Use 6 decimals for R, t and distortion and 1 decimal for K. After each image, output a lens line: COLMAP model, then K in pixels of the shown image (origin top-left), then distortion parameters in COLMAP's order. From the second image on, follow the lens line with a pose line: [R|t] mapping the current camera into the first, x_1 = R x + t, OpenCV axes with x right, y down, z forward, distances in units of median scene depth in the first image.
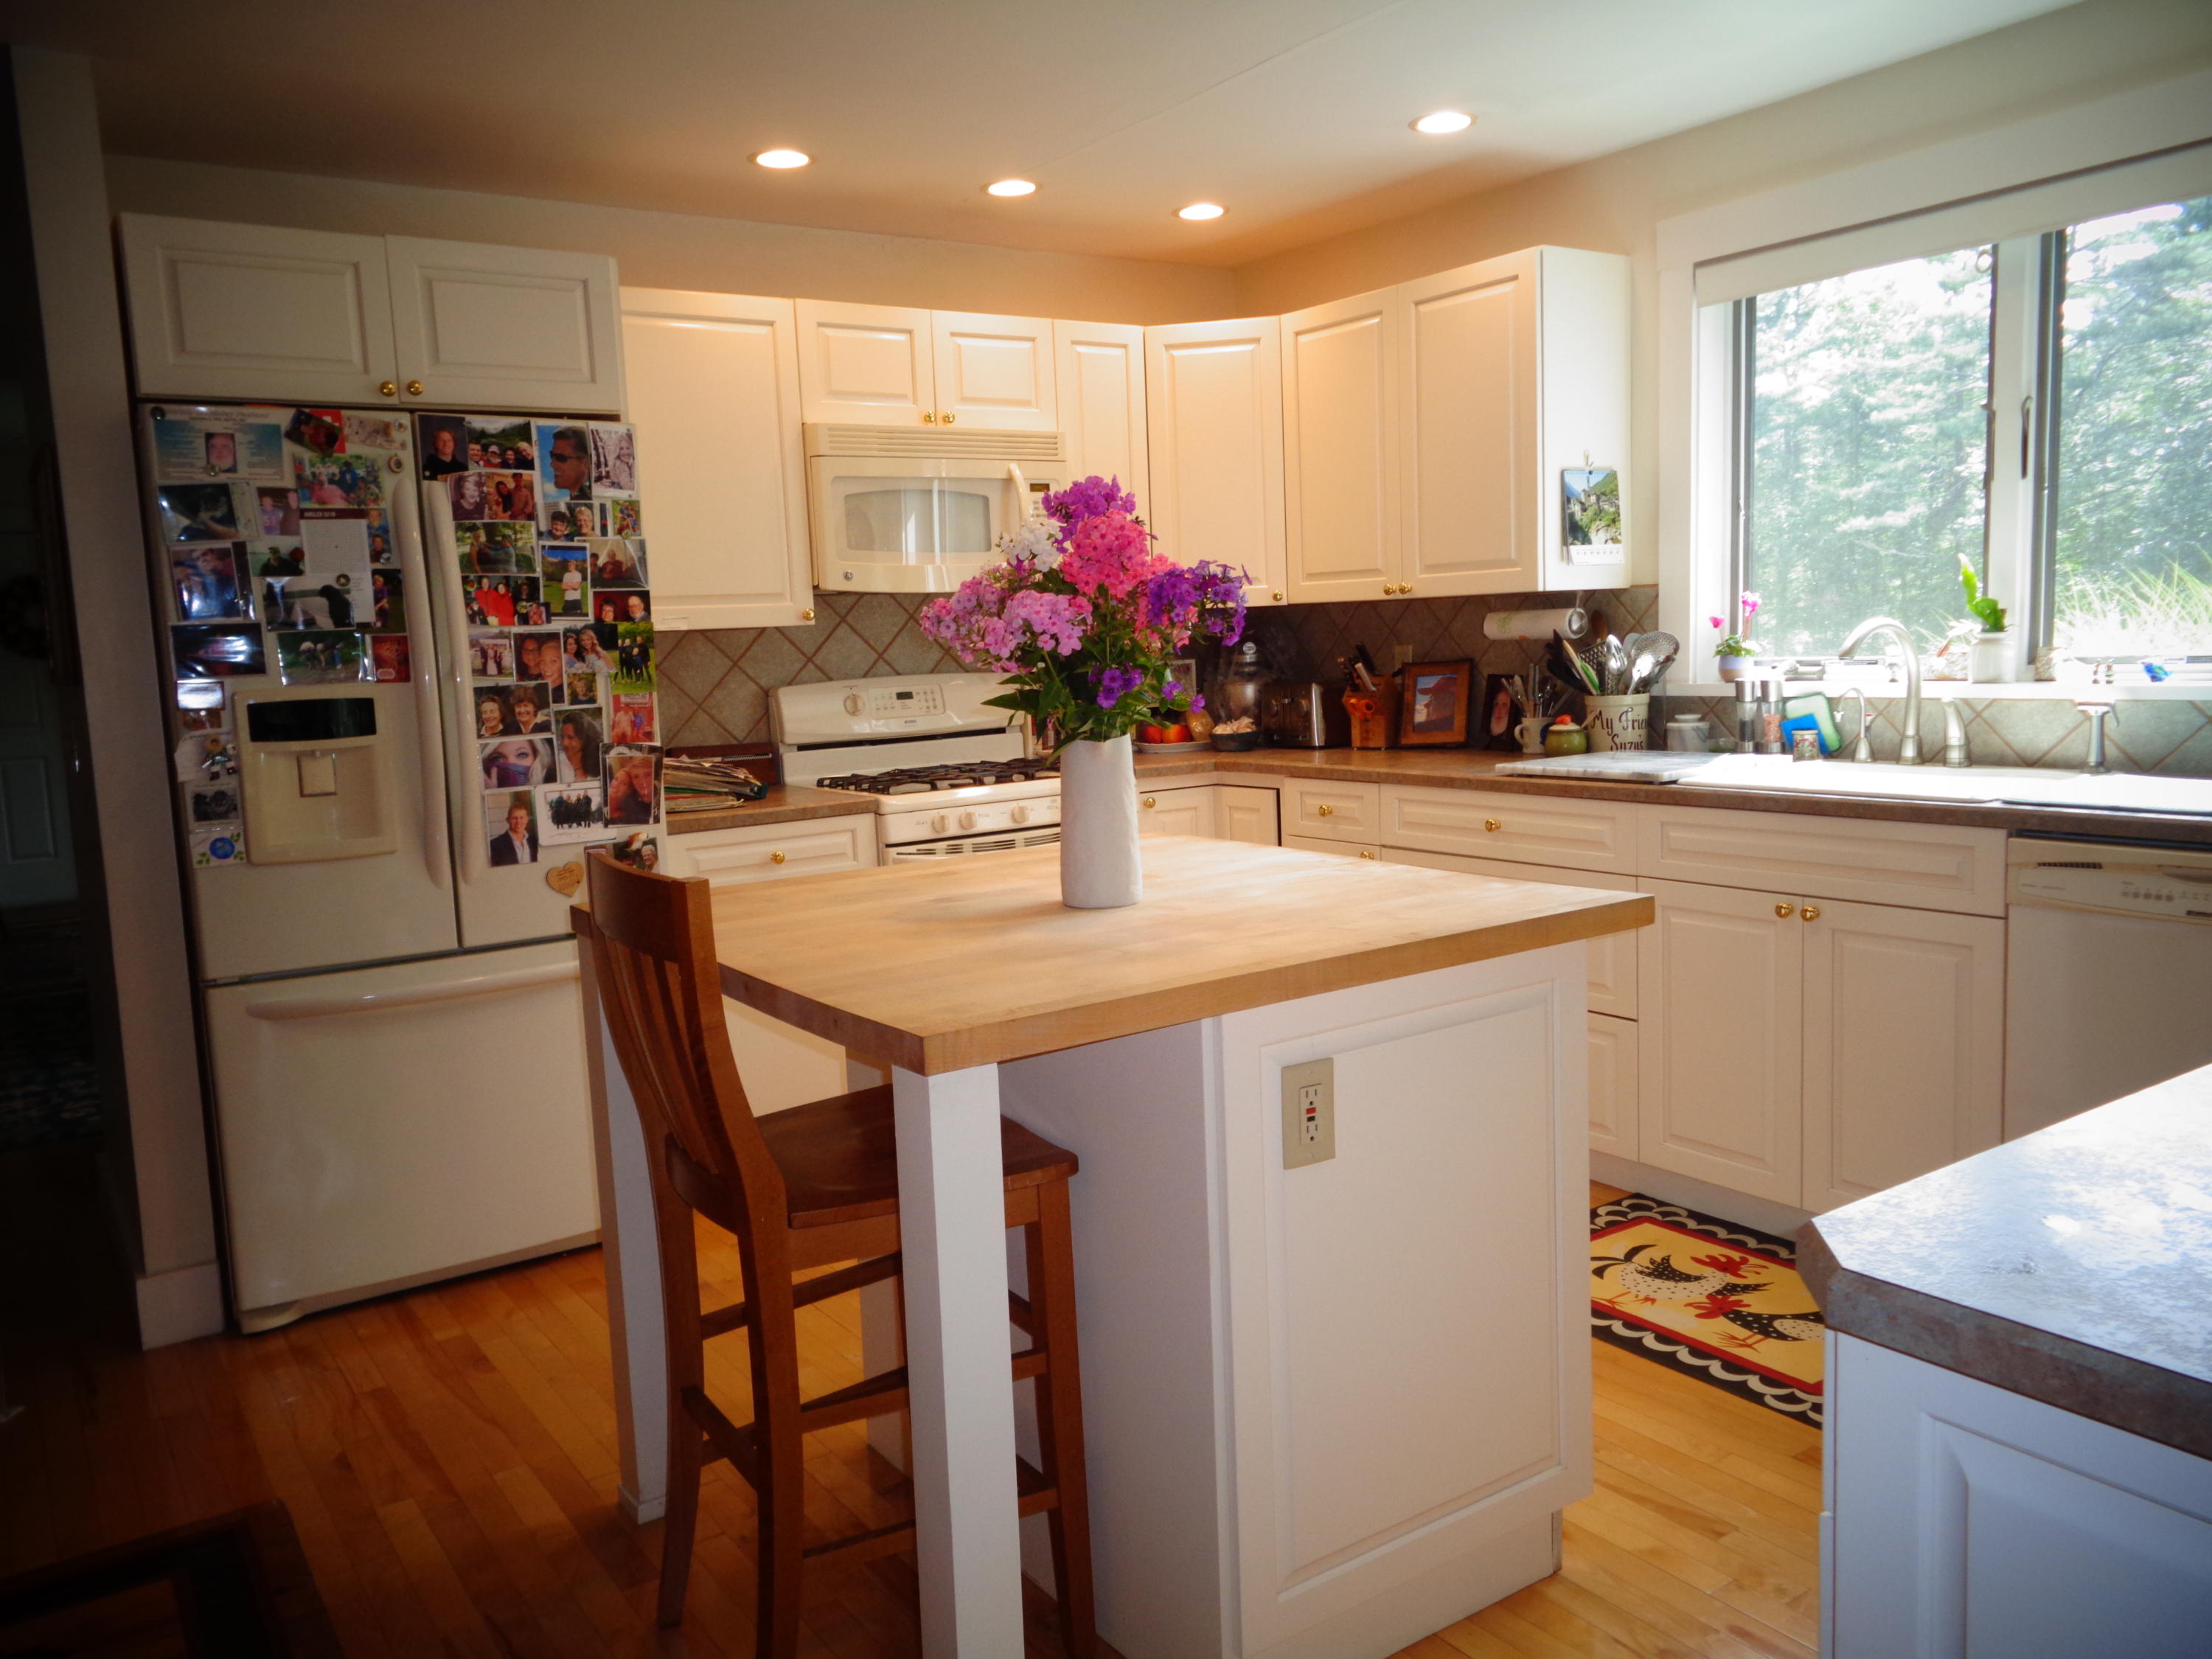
lens RADIAL K [[1679.6, 0, 1094.7], [0, 1679.6, 814.9], [0, 0, 1]] dist [0.033494, -0.016666]
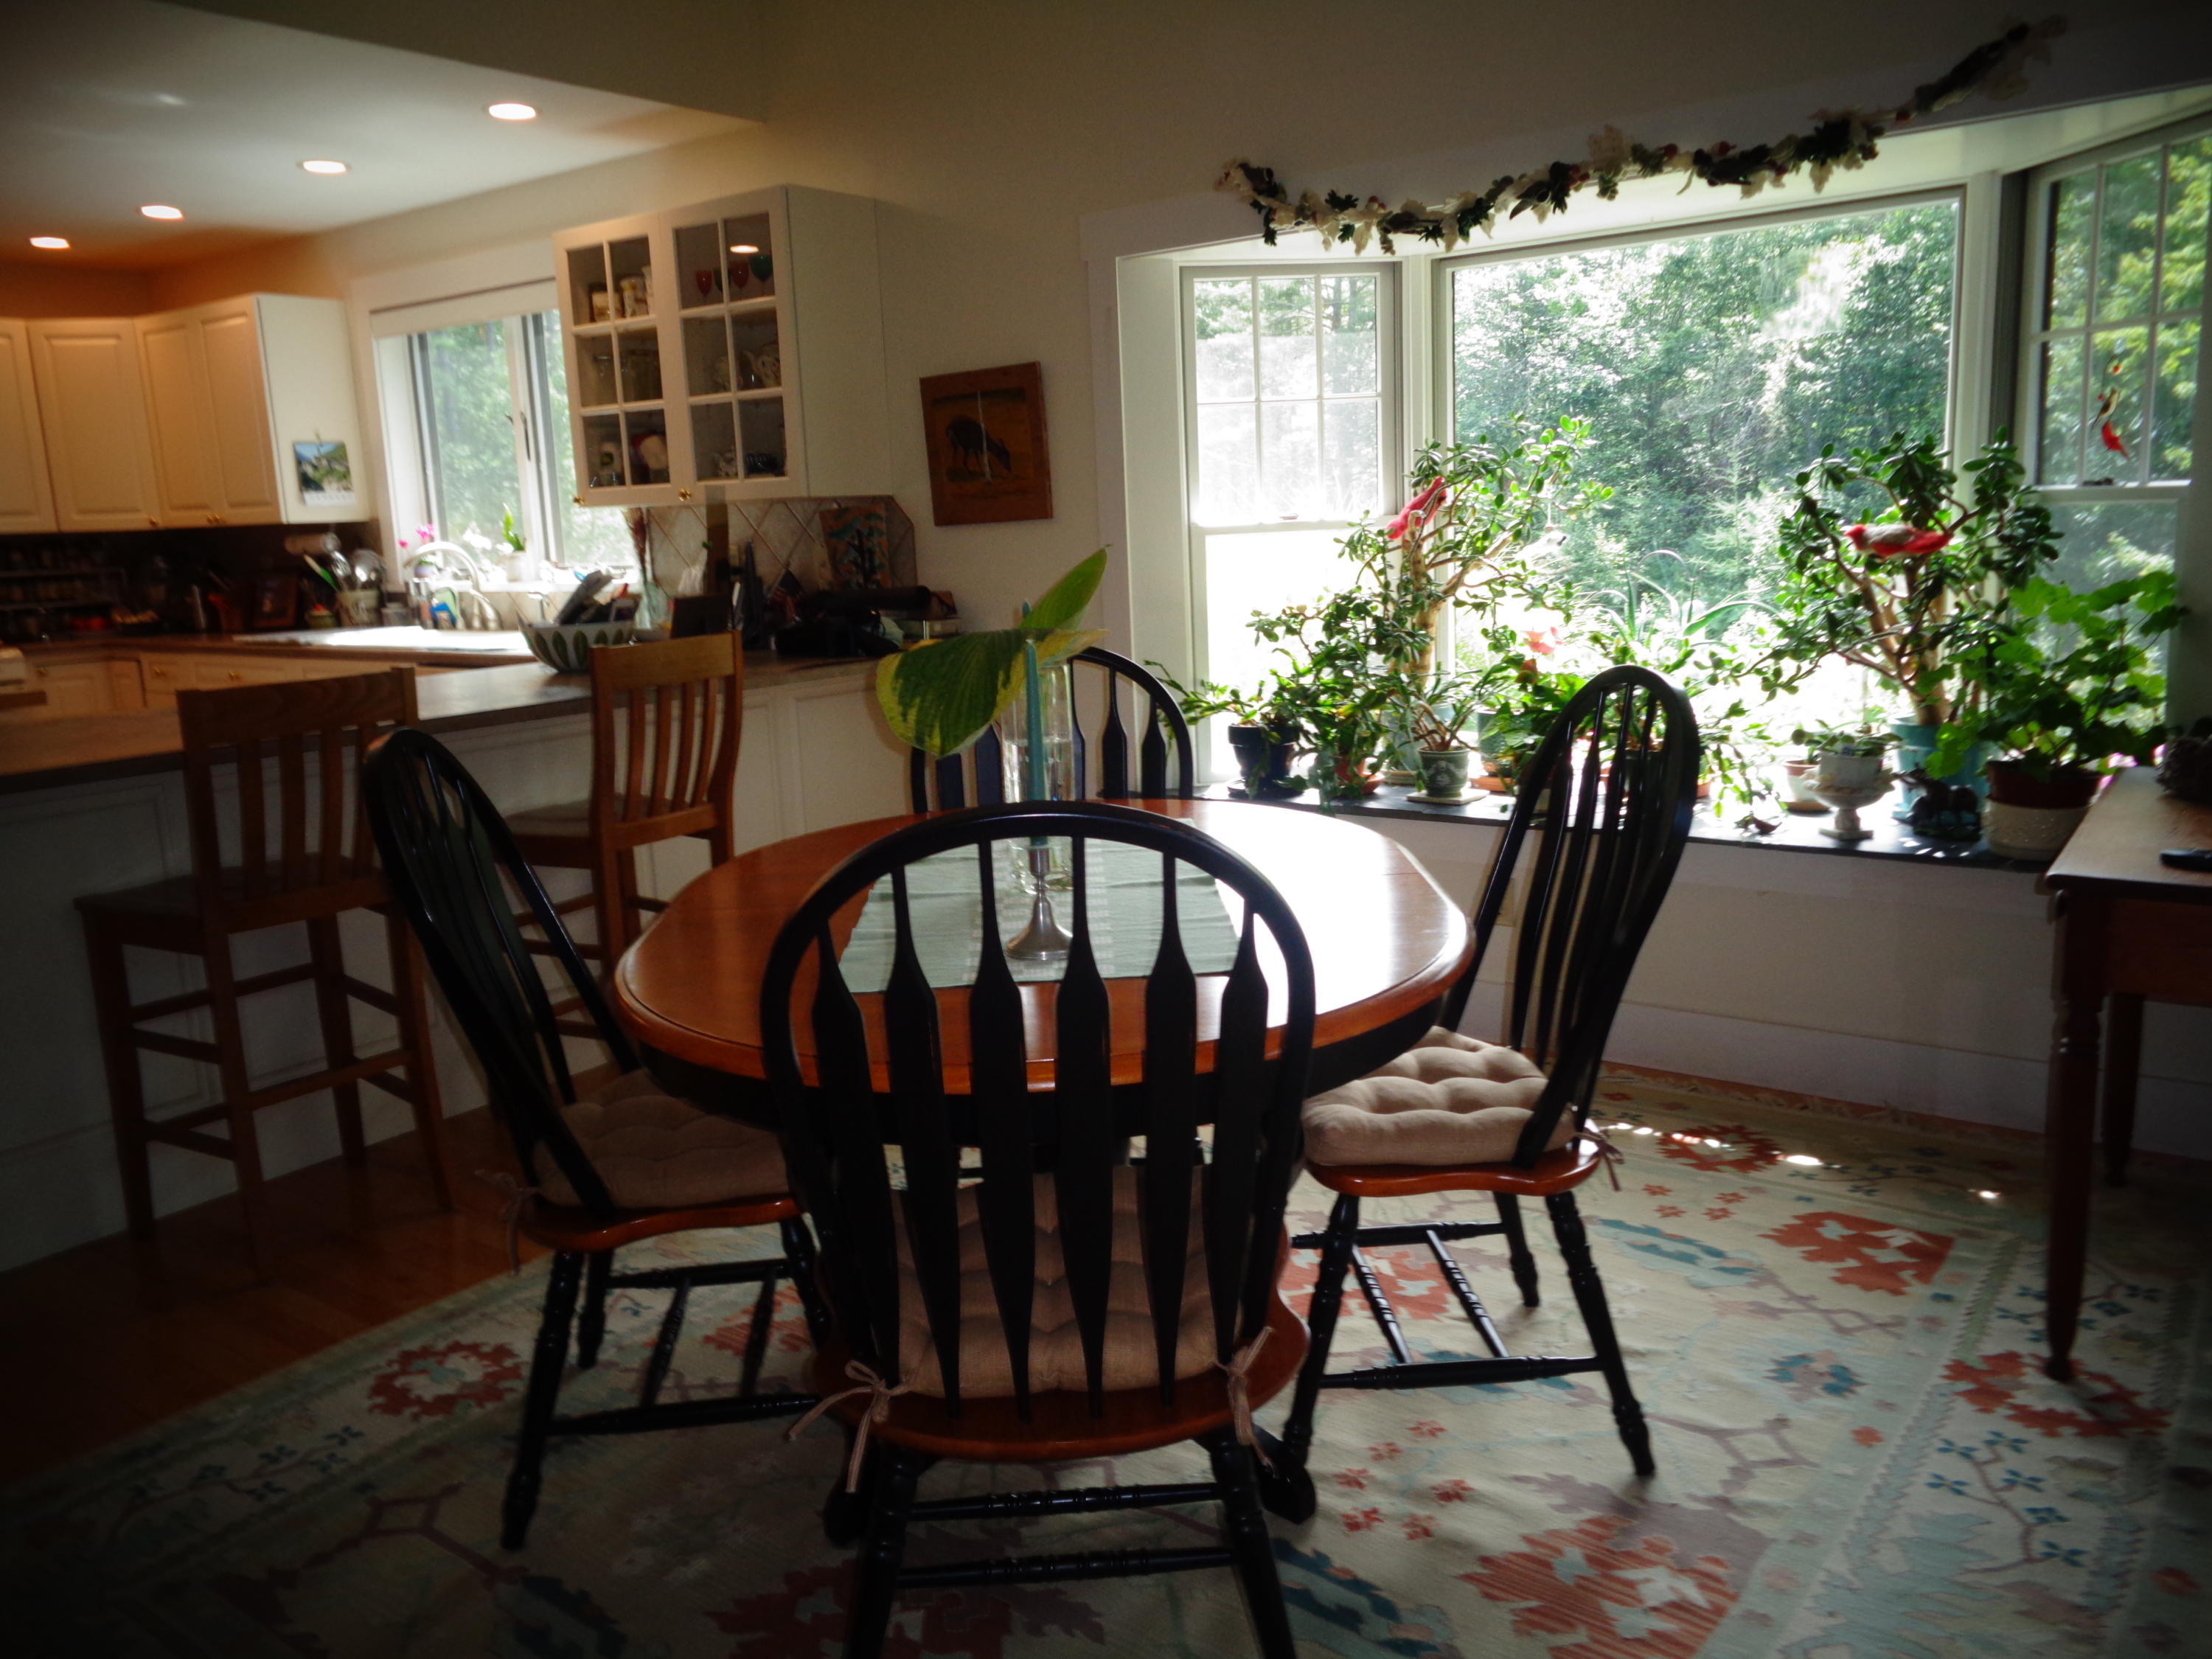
lens RADIAL K [[1679.6, 0, 1090.4], [0, 1679.6, 827.0], [0, 0, 1]] dist [0.033494, -0.016666]
pose [[0.948538, -0.058972, 0.311123, 0.522880], [0.038707, 0.996731, 0.070916, 0.068811], [-0.314288, -0.055223, 0.947720, -0.785343]]
